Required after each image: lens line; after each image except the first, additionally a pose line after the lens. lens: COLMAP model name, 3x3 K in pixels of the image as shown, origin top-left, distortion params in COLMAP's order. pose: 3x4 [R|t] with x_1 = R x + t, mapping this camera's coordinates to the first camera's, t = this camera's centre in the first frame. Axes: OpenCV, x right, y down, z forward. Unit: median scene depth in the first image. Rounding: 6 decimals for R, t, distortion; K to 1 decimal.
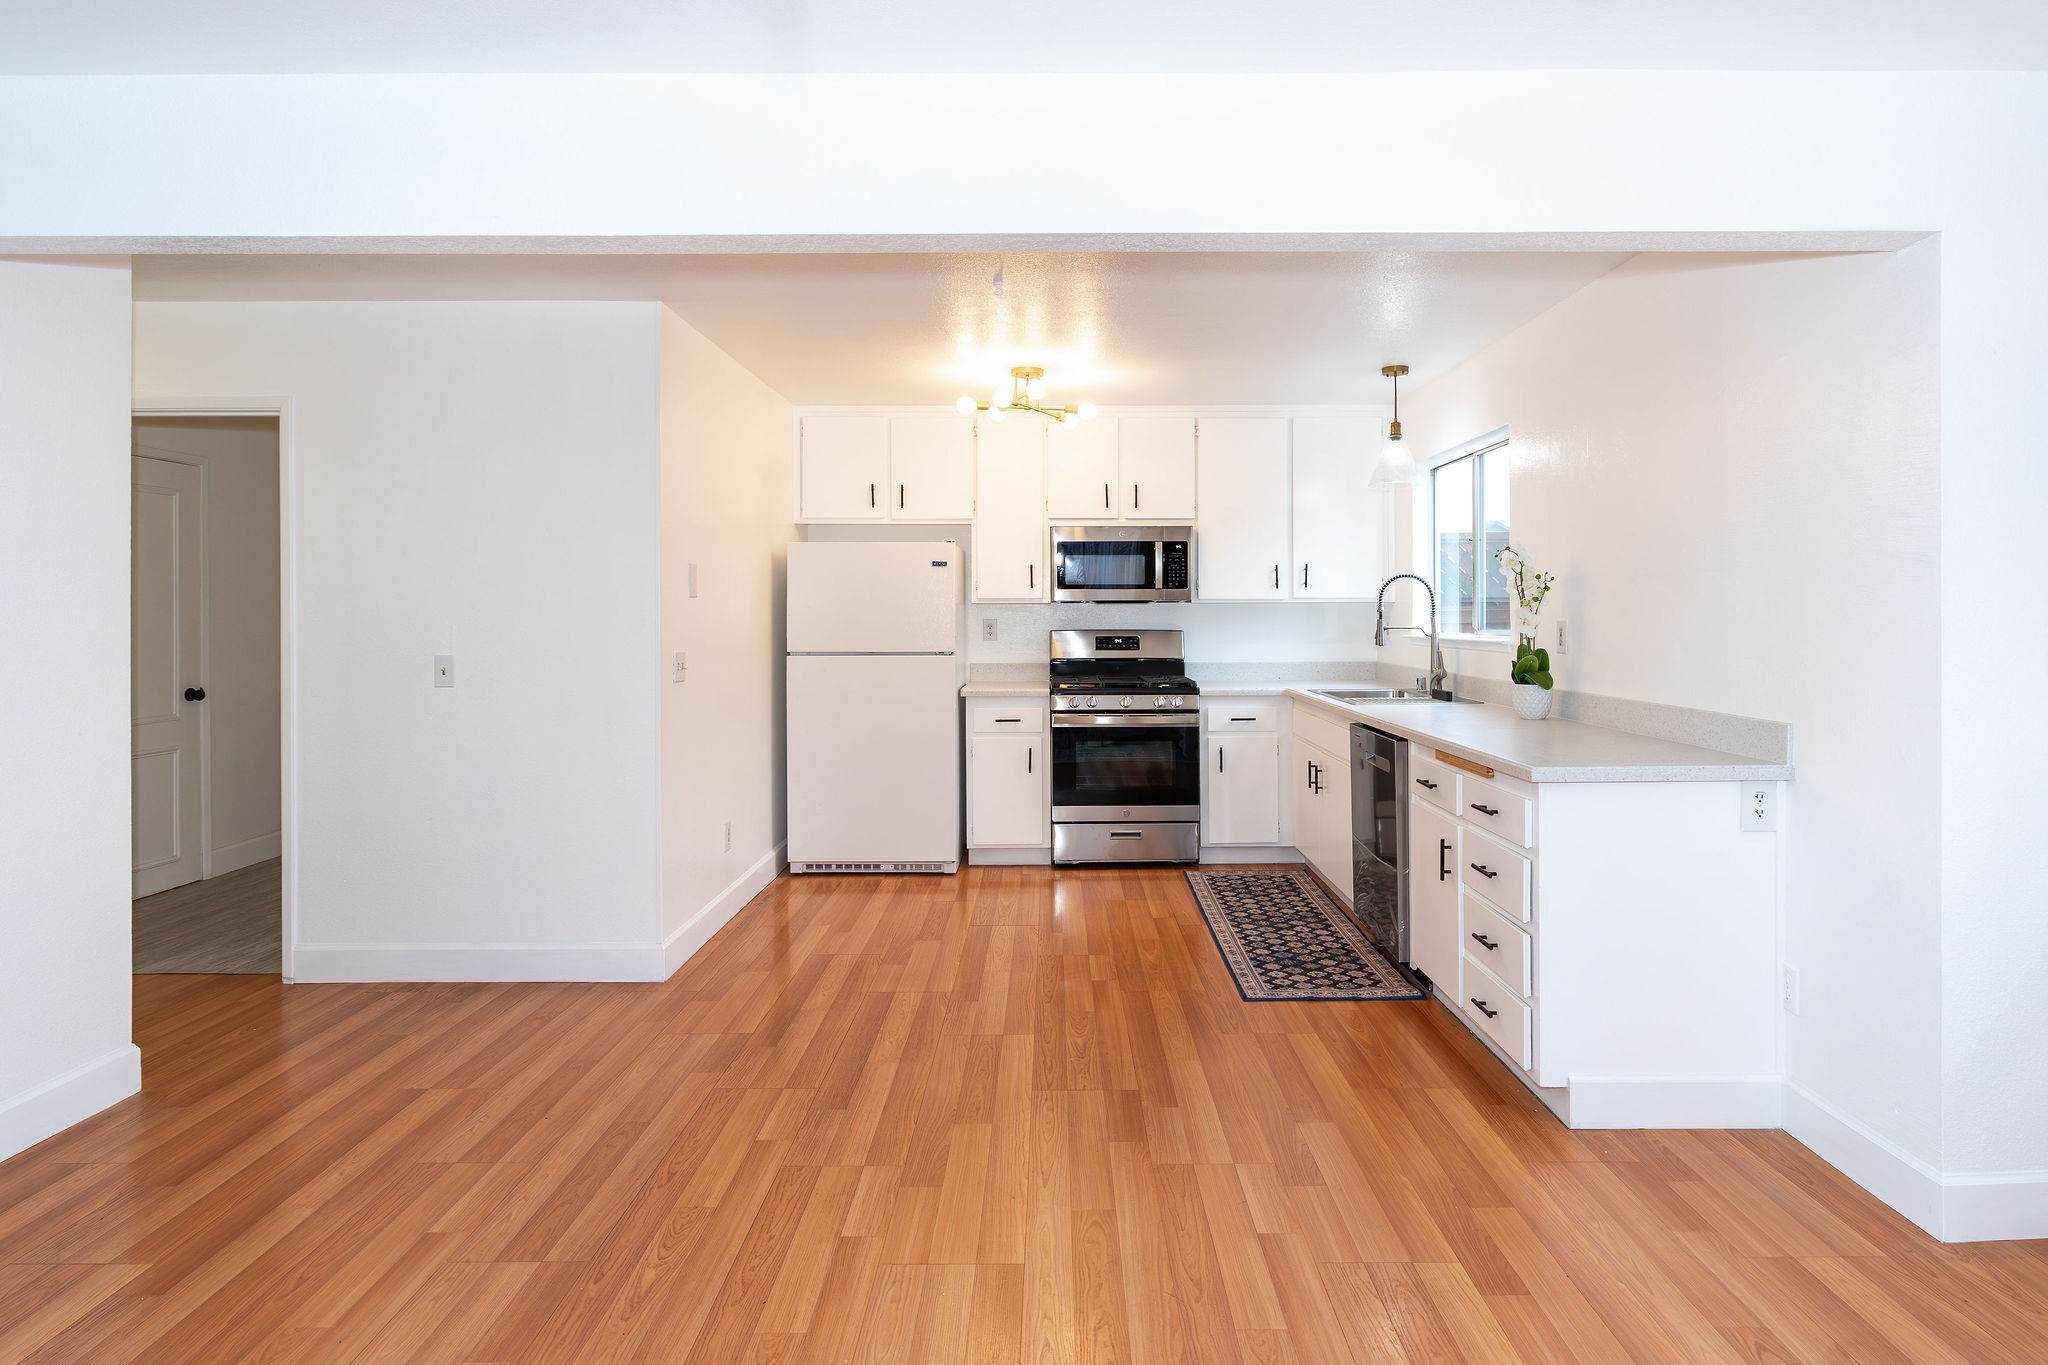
lens RADIAL K [[1084.7, 0, 1061.3], [0, 1084.7, 596.0], [0, 0, 1]] dist [-0.001567, 0.000340]
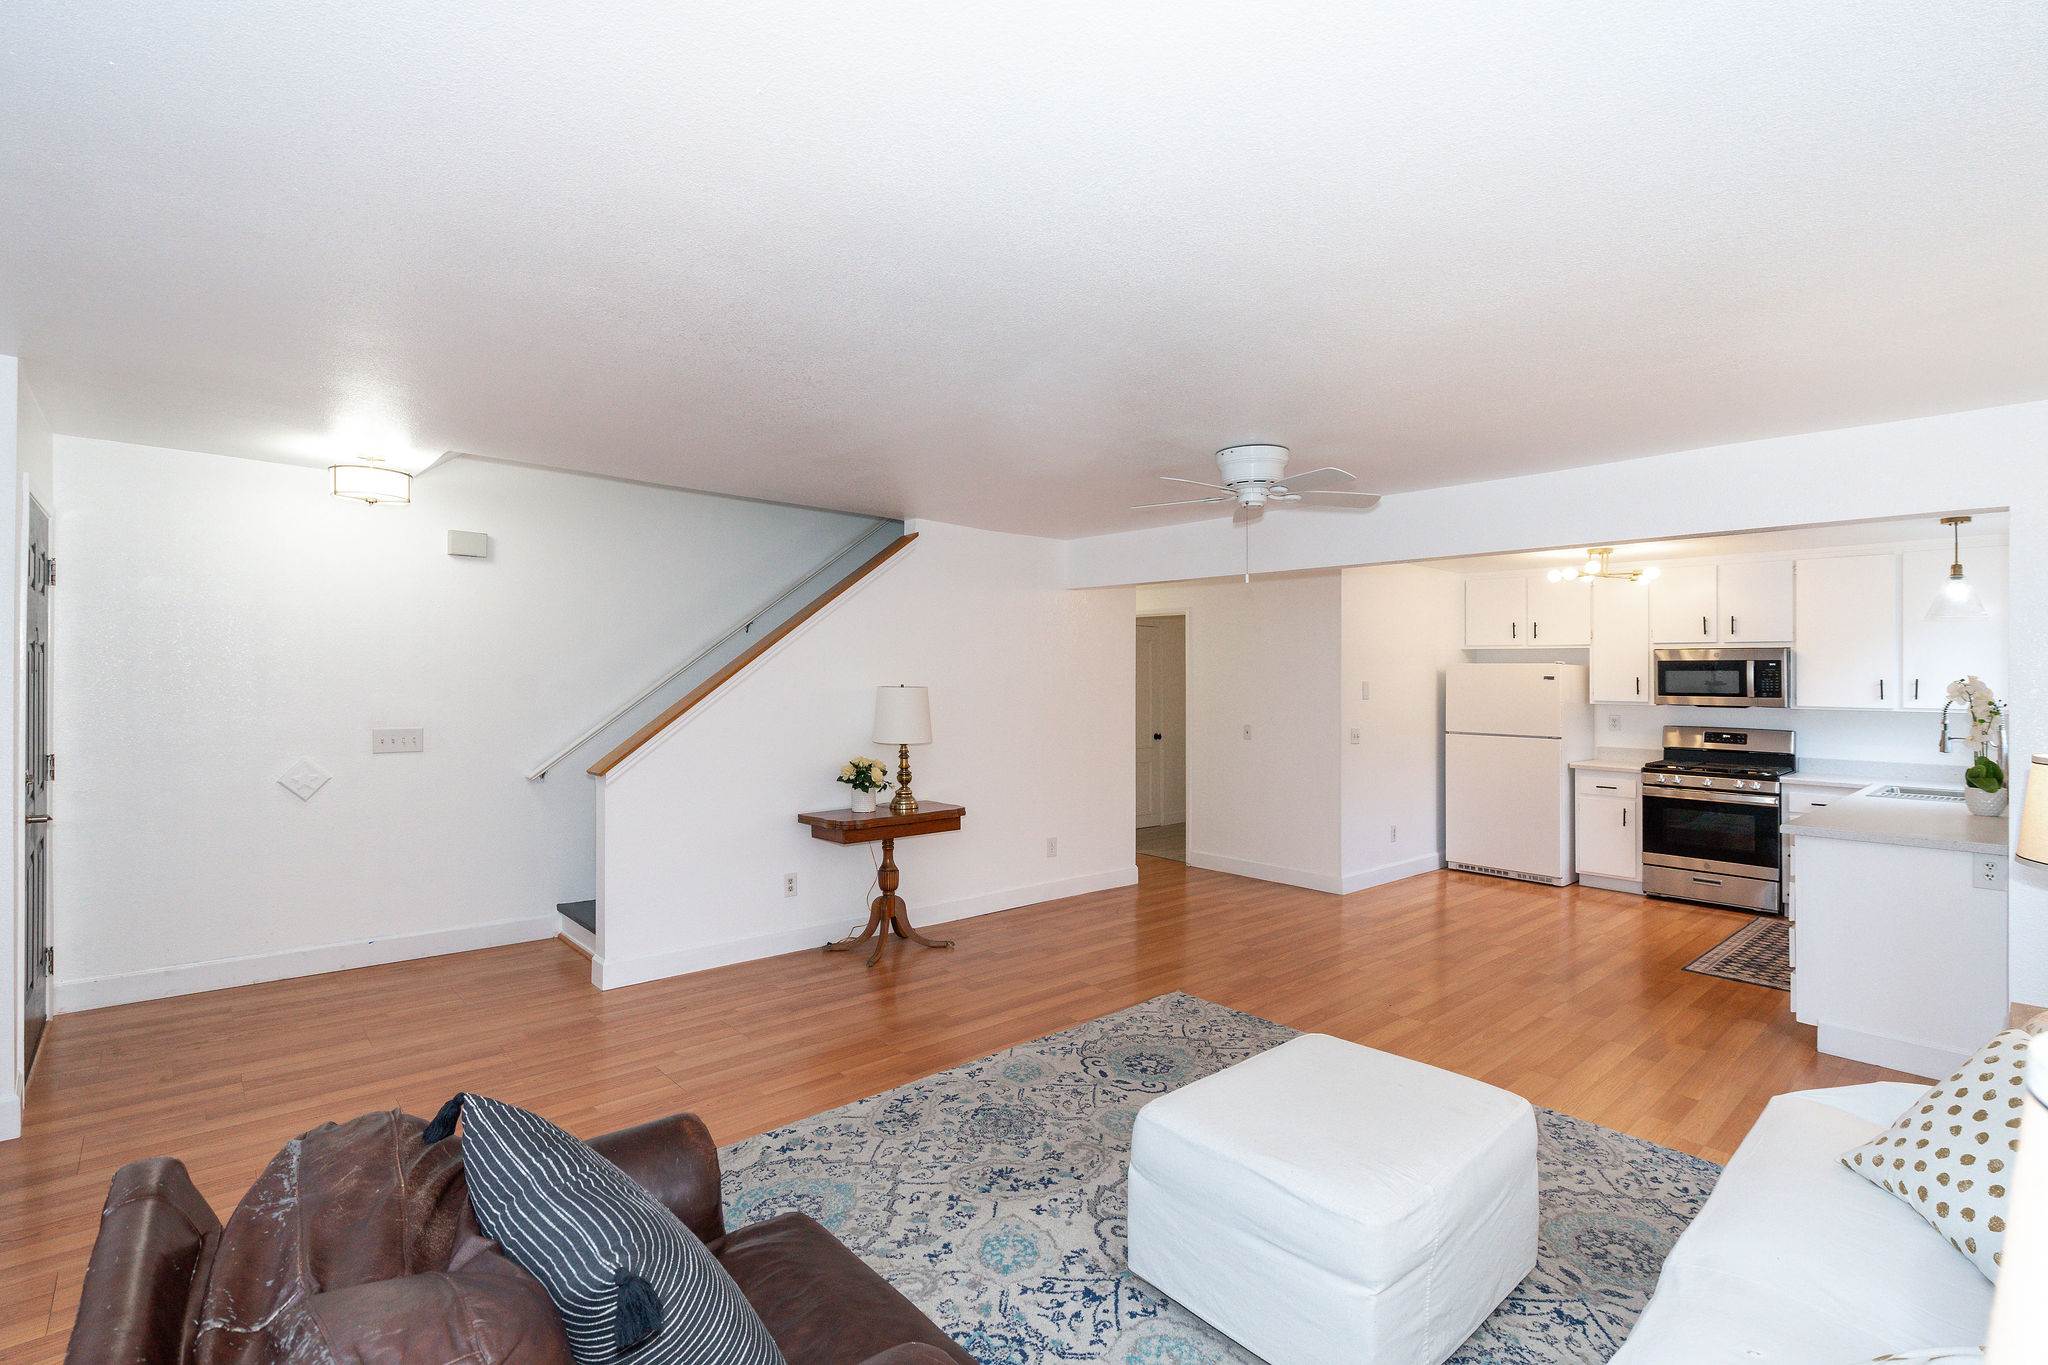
lens RADIAL K [[939.8, 0, 988.8], [0, 939.8, 659.0], [0, 0, 1]] dist [-0.000788, 0.000518]
pose [[0.651123, -0.005546, -0.758952, 0.361843], [-0.004848, 0.999923, -0.011467, -0.036362], [0.758957, 0.011146, 0.651046, -0.426696]]
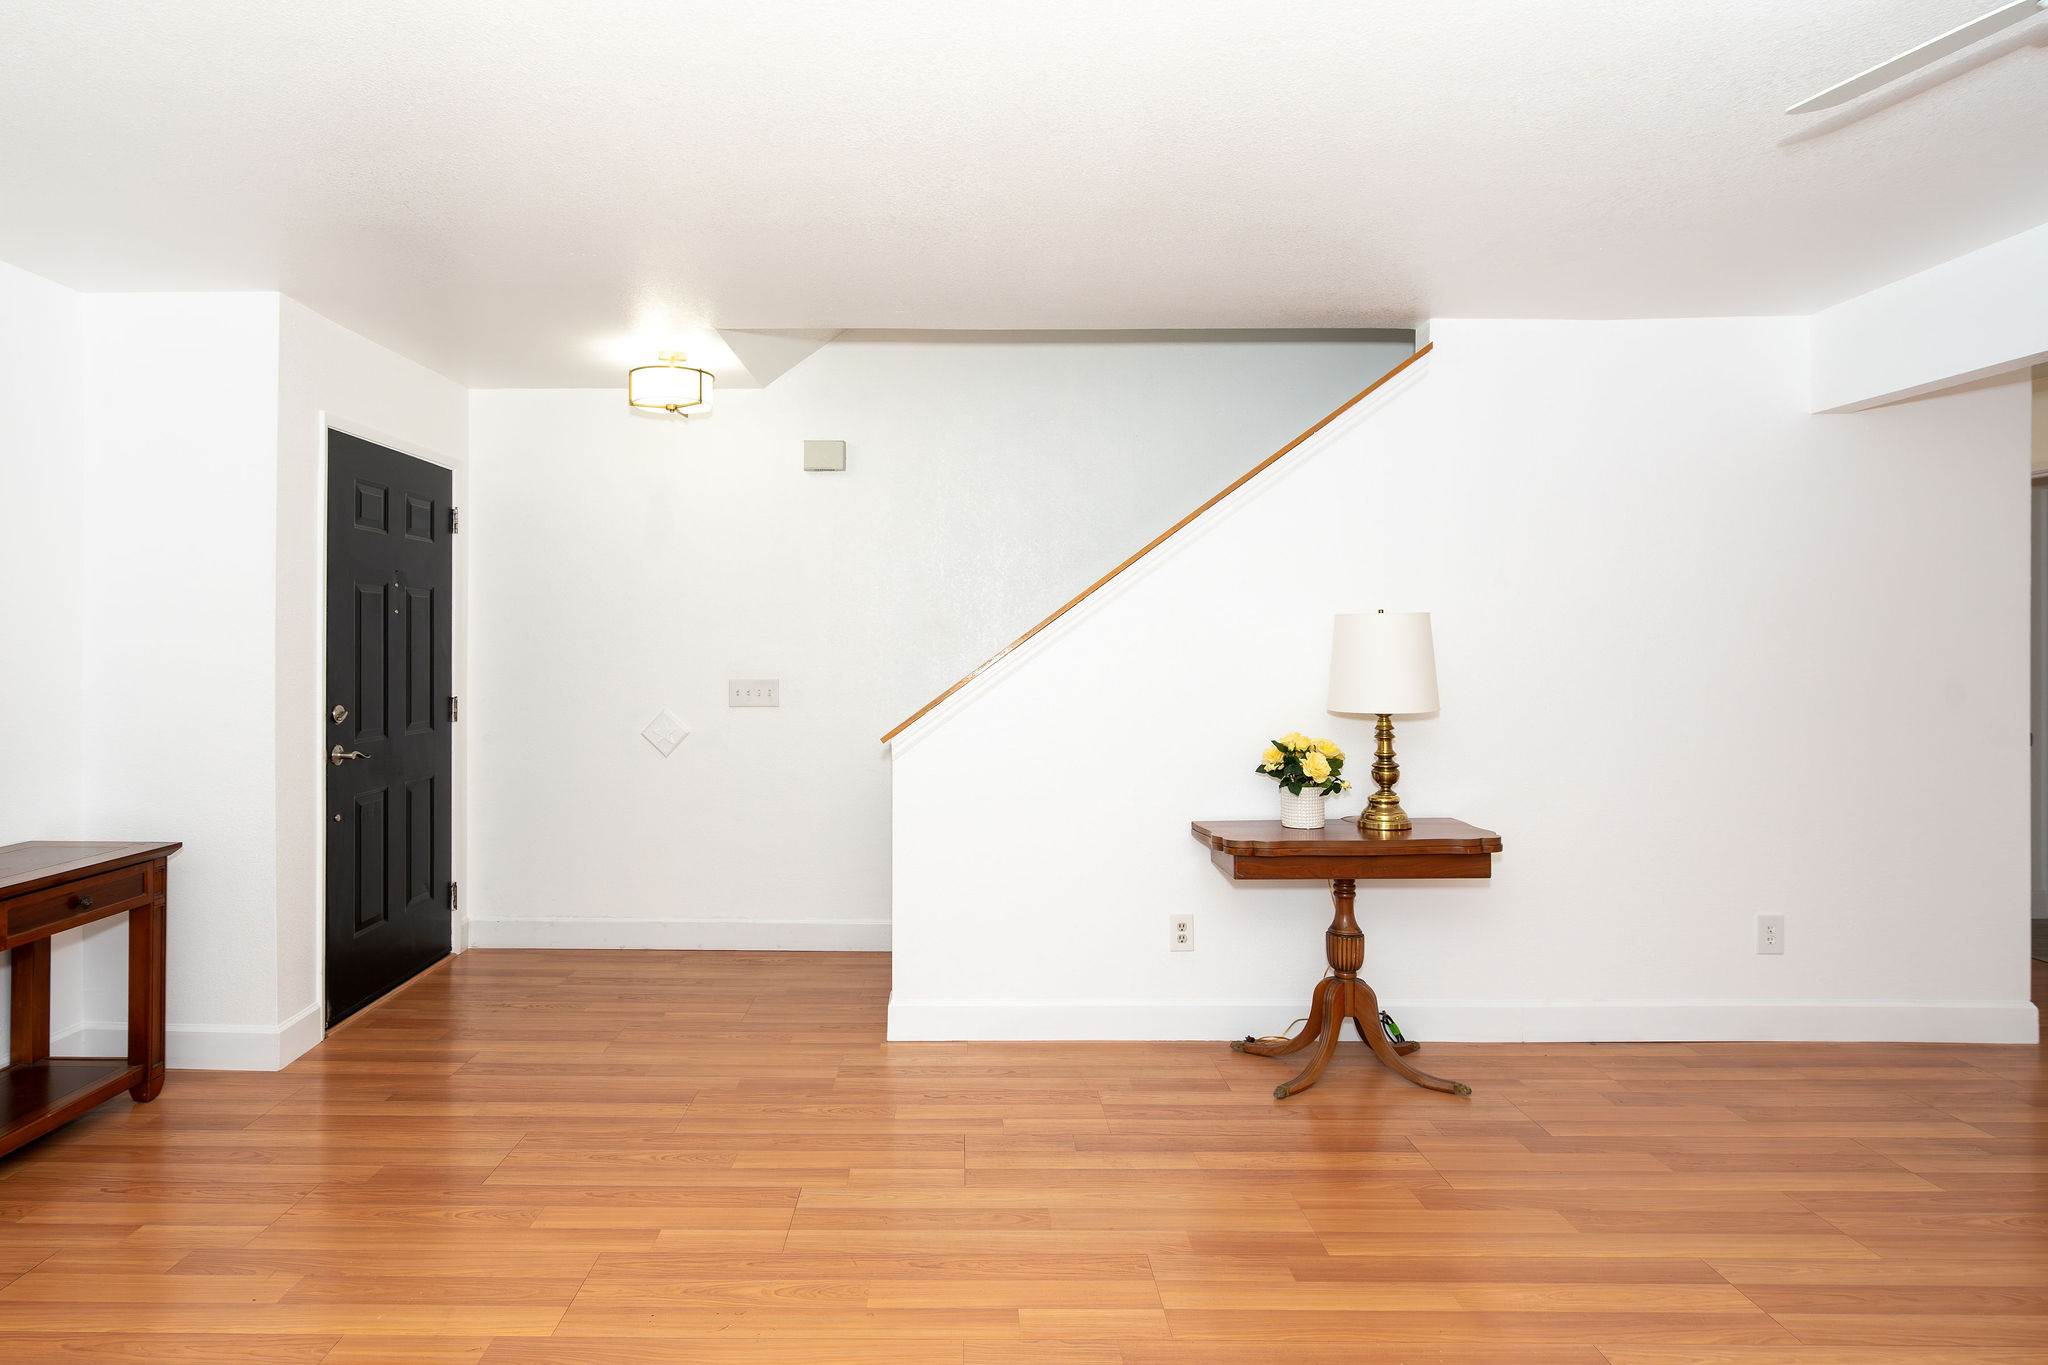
lens RADIAL K [[1078.9, 0, 971.6], [0, 1078.9, 653.0], [0, 0, 1]] dist [-0.000712, 0.000824]
pose [[-0.009721, 0.006057, -0.999934, 0.199458], [0.013879, 0.999886, 0.005922, -0.002450], [0.999856, -0.013820, -0.009804, -0.096143]]
